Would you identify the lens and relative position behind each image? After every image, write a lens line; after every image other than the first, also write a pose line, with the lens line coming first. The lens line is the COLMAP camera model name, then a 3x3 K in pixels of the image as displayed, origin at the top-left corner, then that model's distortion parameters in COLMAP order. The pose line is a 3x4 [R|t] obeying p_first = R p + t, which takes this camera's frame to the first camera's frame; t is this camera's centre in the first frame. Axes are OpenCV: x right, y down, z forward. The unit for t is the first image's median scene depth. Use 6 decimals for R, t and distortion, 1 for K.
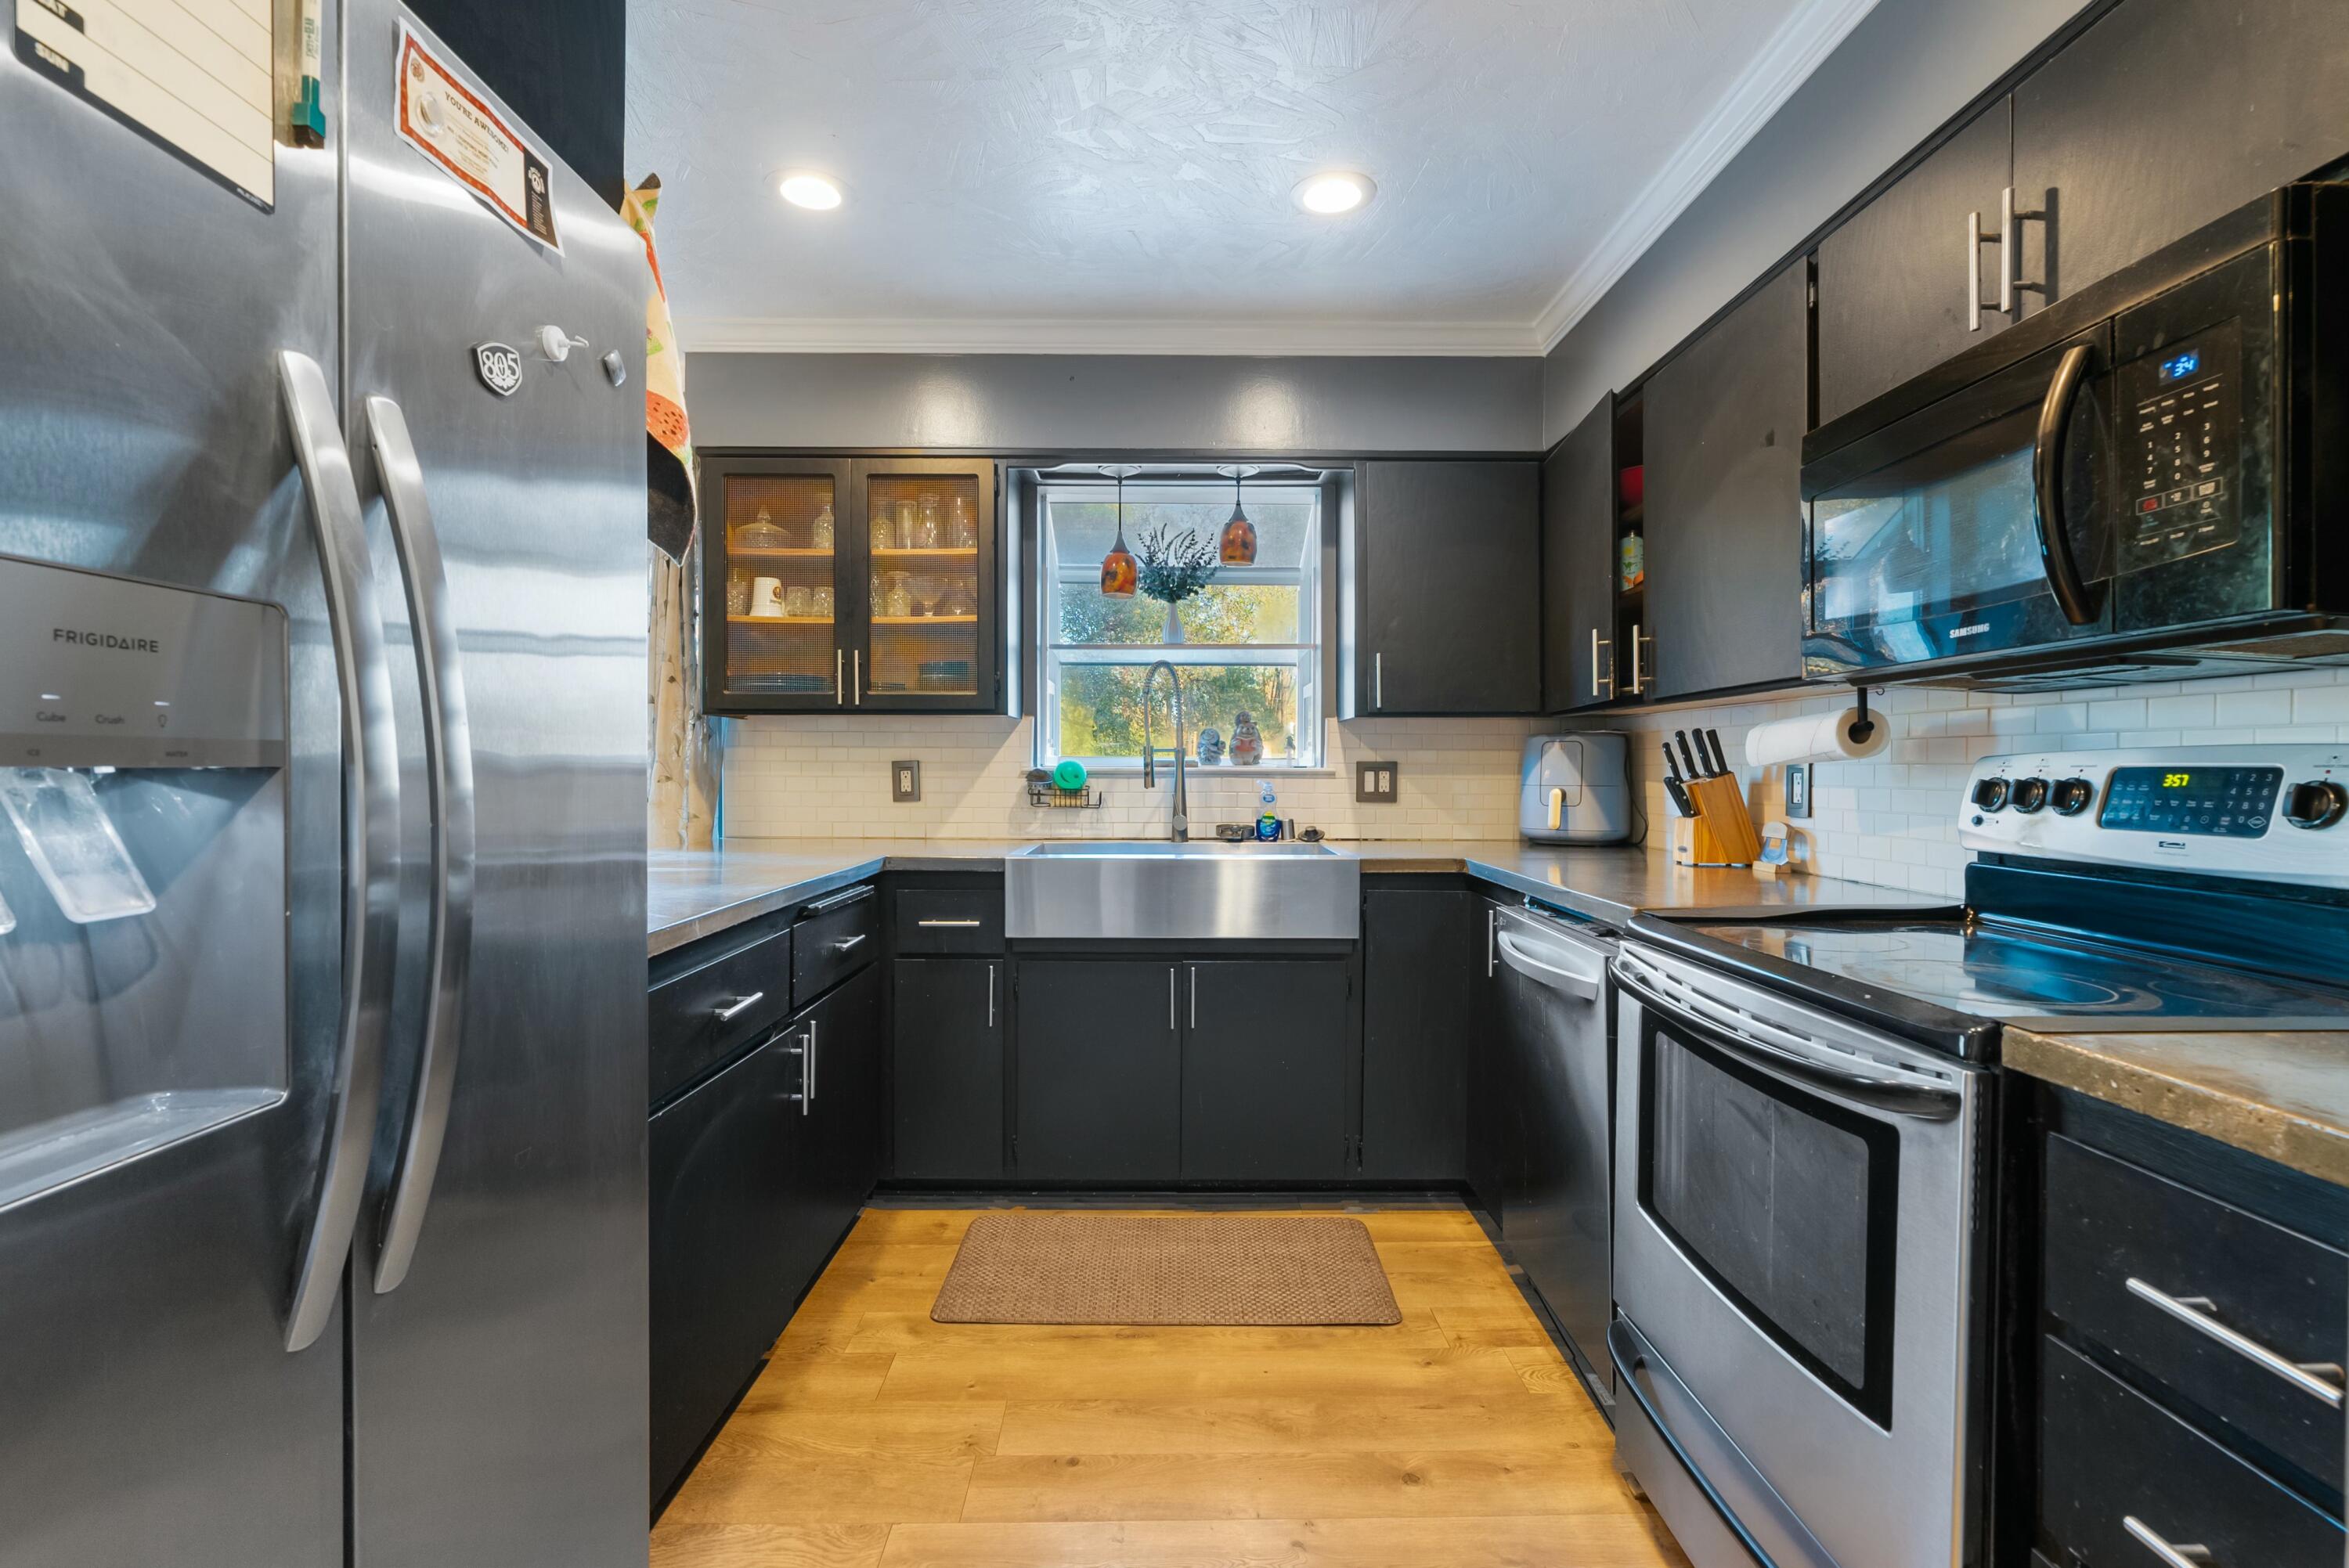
lens RADIAL K [[1056.6, 0, 1171.9], [0, 1056.6, 771.4], [0, 0, 1]] dist [-0.003704, -0.000035]
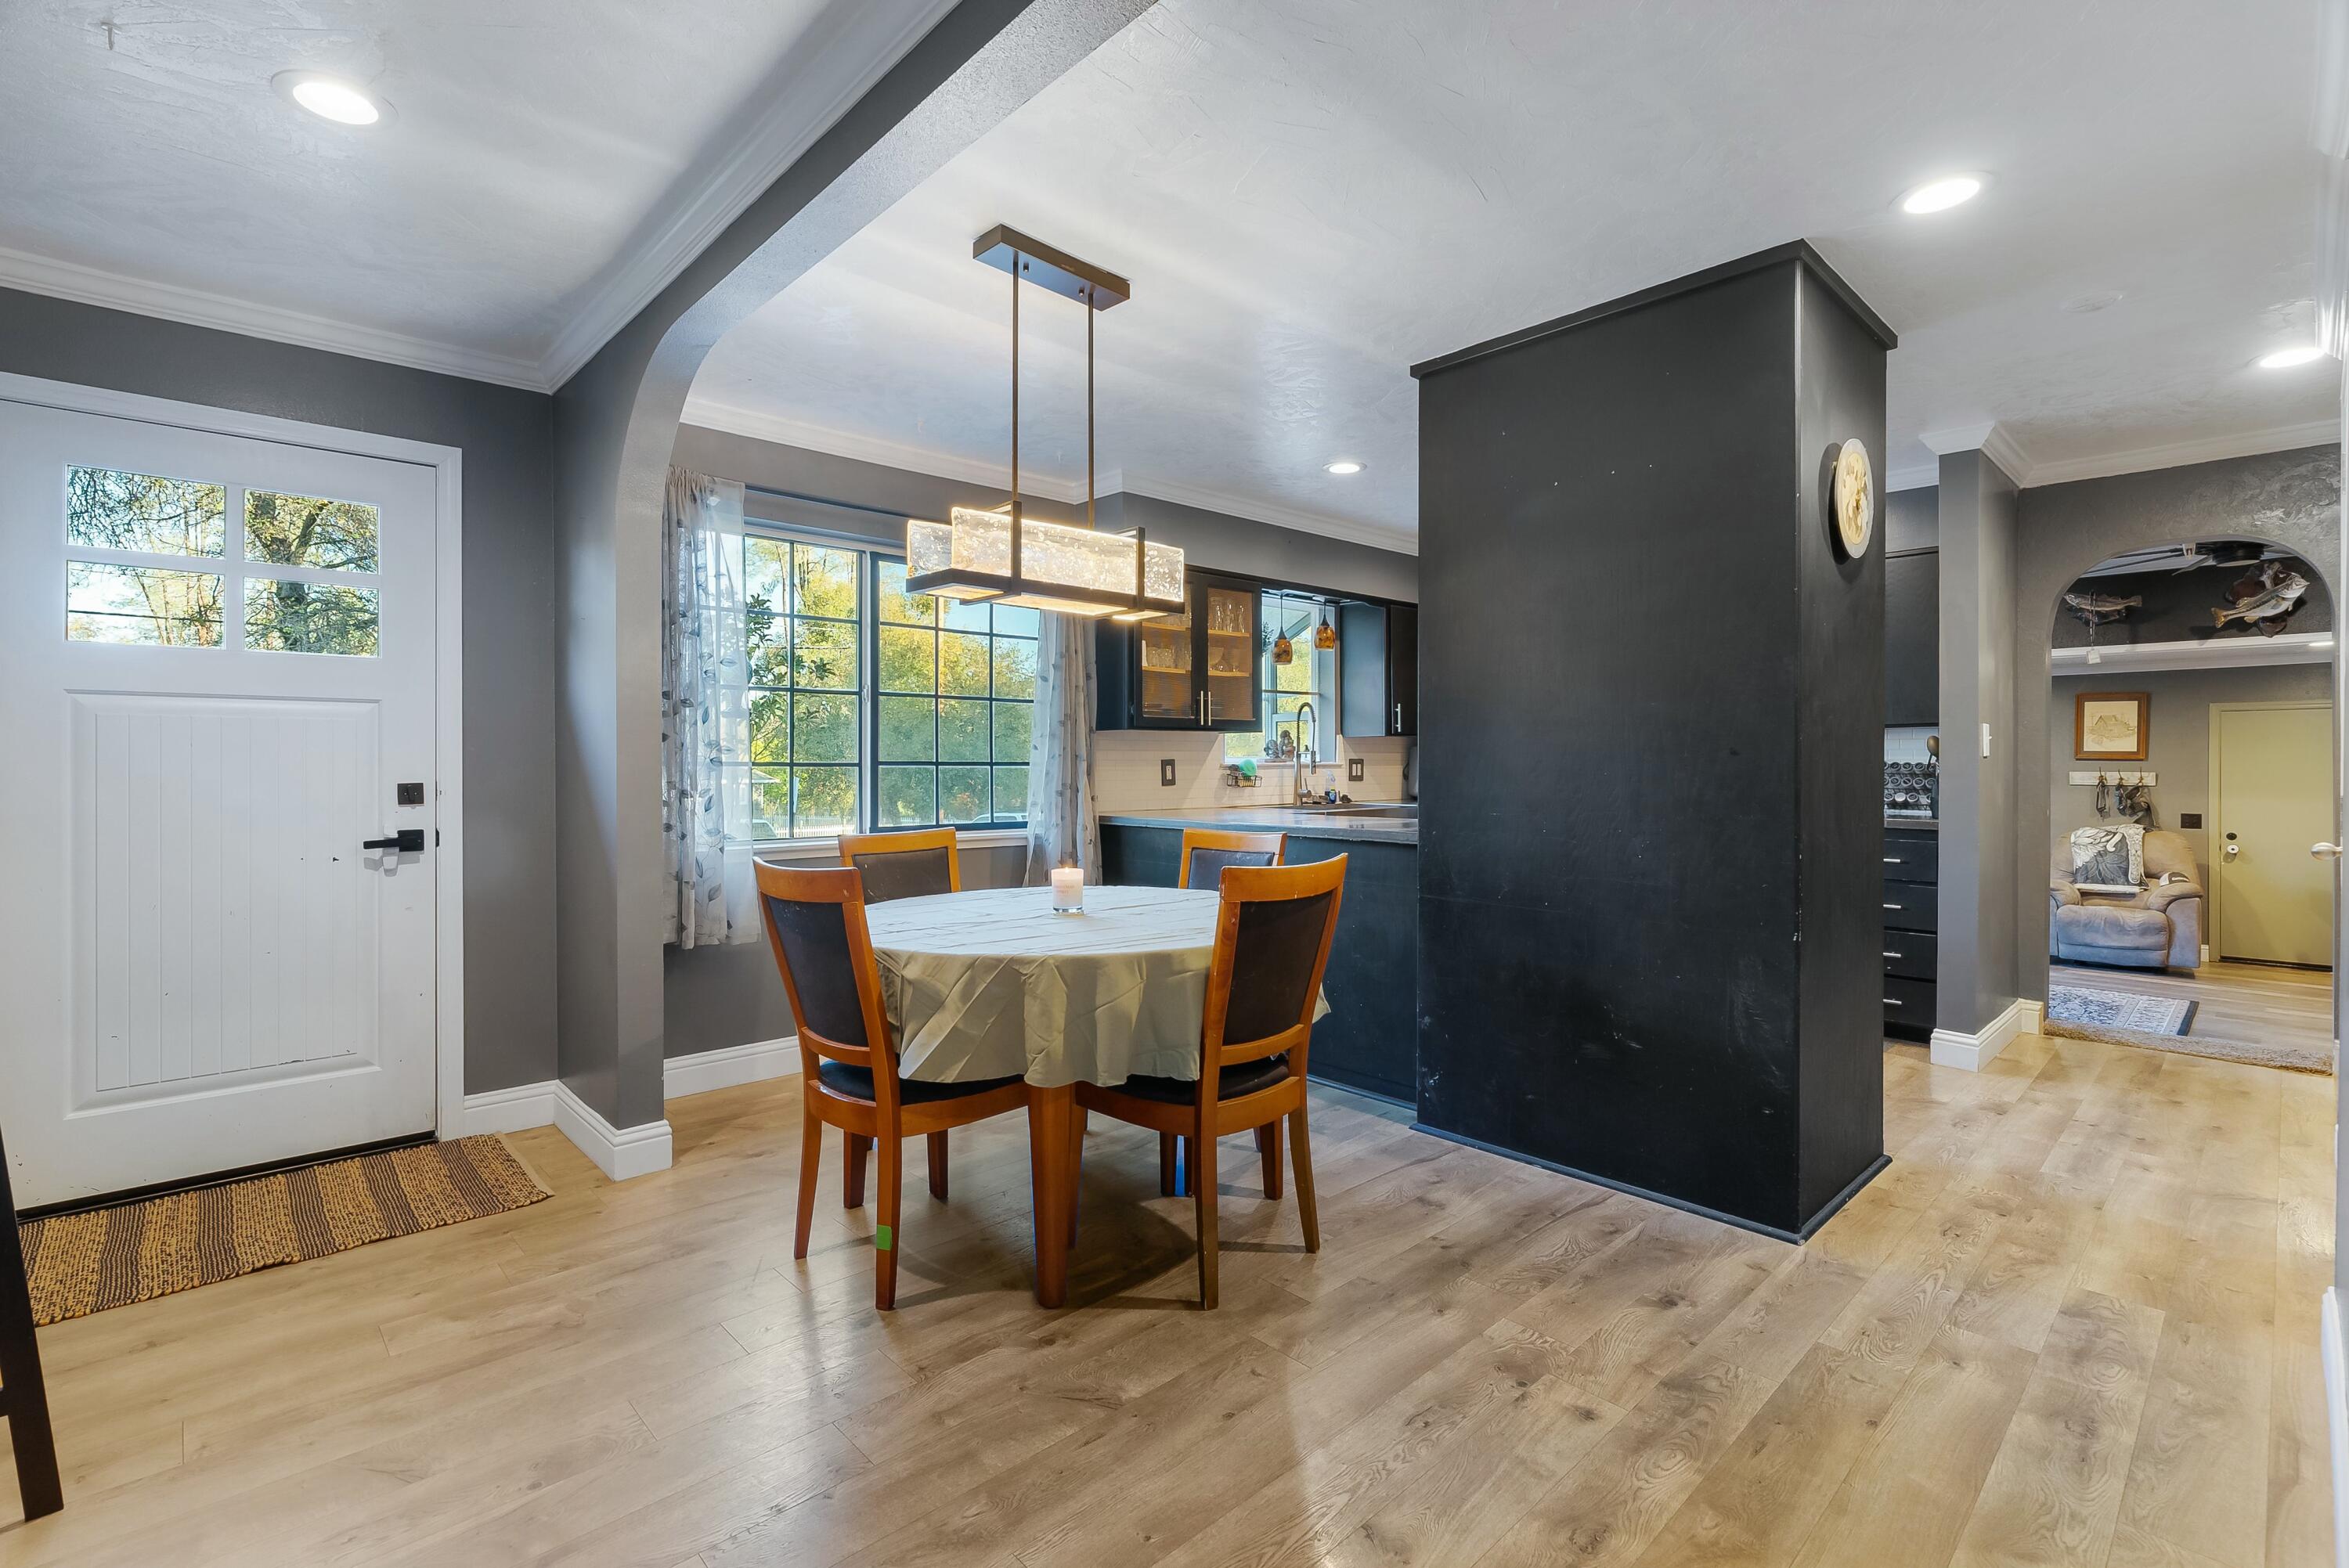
lens RADIAL K [[1056.6, 0, 1171.9], [0, 1056.6, 771.4], [0, 0, 1]] dist [-0.003704, -0.000035]
pose [[0.731502, -0.011555, 0.681742, -1.314666], [0.011414, 0.999924, 0.004701, 0.000110], [-0.681744, 0.004342, 0.731578, -0.142069]]
